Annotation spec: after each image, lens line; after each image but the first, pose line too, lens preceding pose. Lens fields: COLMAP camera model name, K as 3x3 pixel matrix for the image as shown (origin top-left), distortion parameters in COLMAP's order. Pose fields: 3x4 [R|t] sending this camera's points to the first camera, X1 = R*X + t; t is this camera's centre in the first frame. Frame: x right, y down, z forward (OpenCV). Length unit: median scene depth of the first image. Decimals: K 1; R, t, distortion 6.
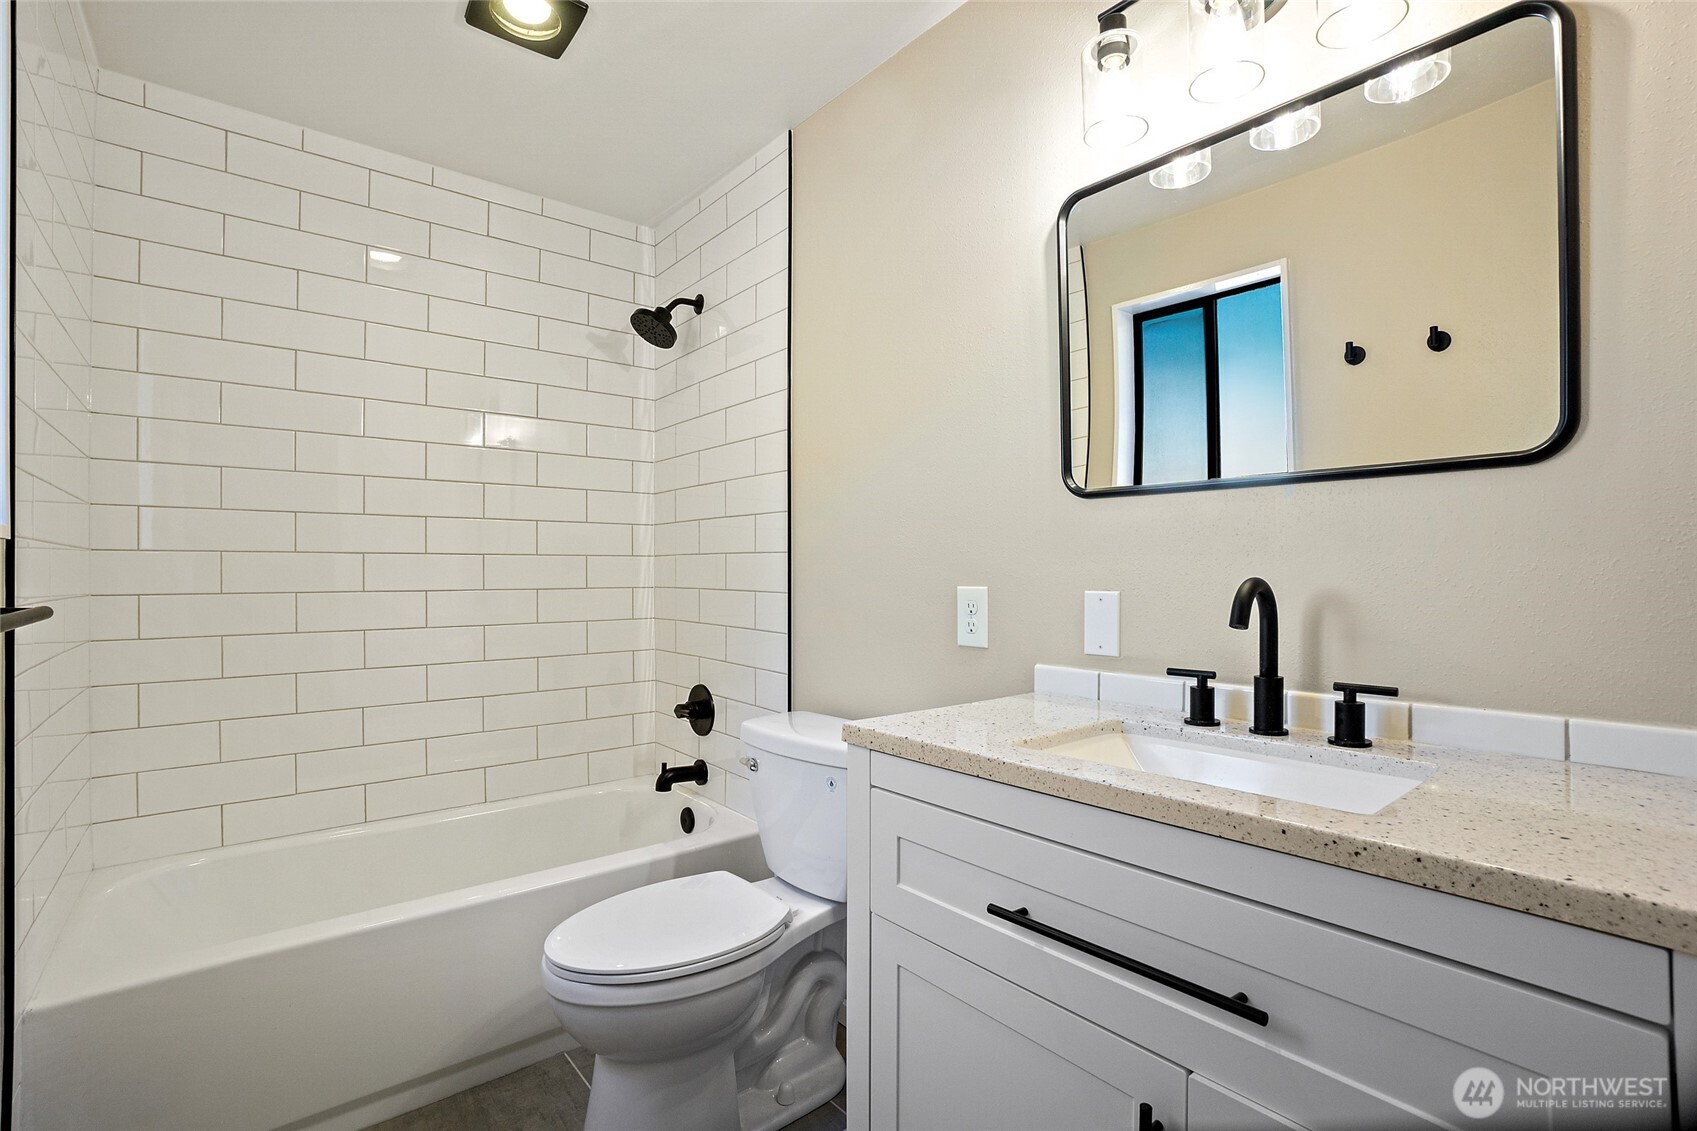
lens RADIAL K [[780.3, 0, 841.0], [0, 780.3, 566.2], [0, 0, 1]] dist [-0.005048, -0.000893]
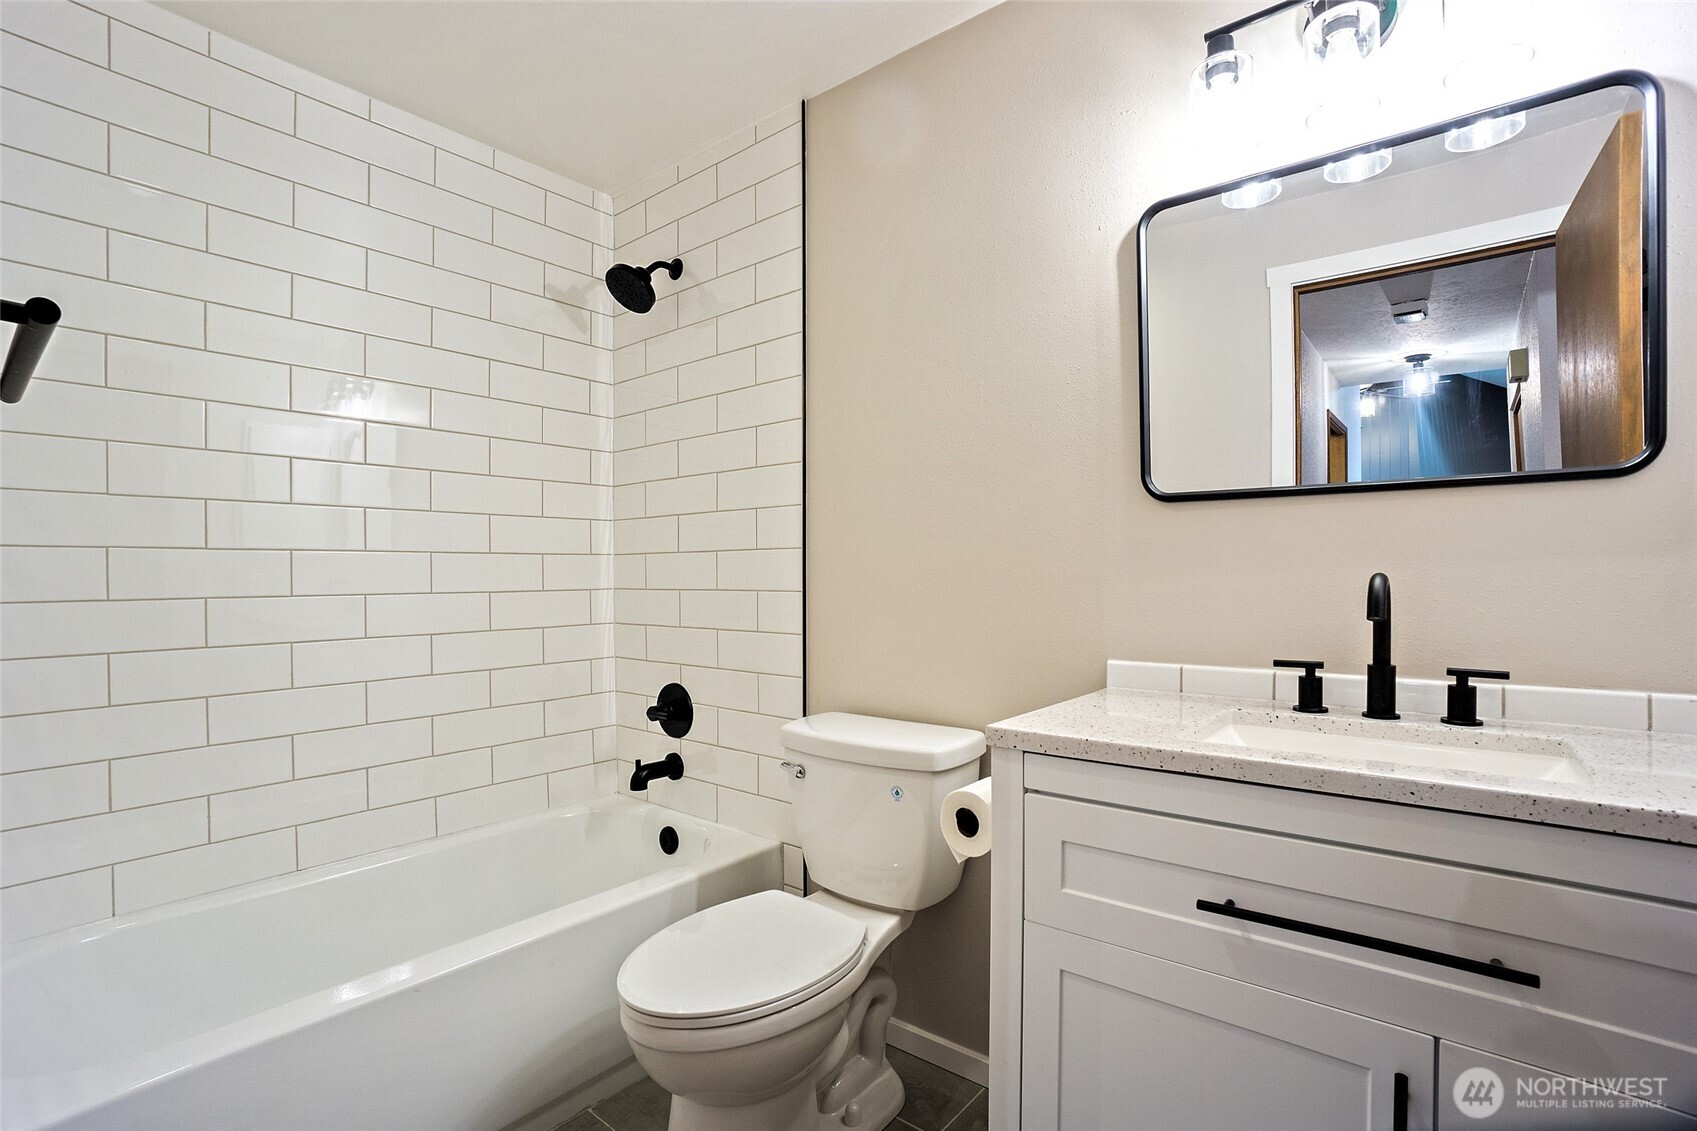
lens RADIAL K [[780.3, 0, 853.3], [0, 780.3, 567.7], [0, 0, 1]] dist [-0.005048, -0.000893]
pose [[0.974931, -0.004043, 0.222471, -0.367857], [0.002883, 0.999981, 0.005537, -0.002674], [-0.222489, -0.004757, 0.974924, 0.089958]]
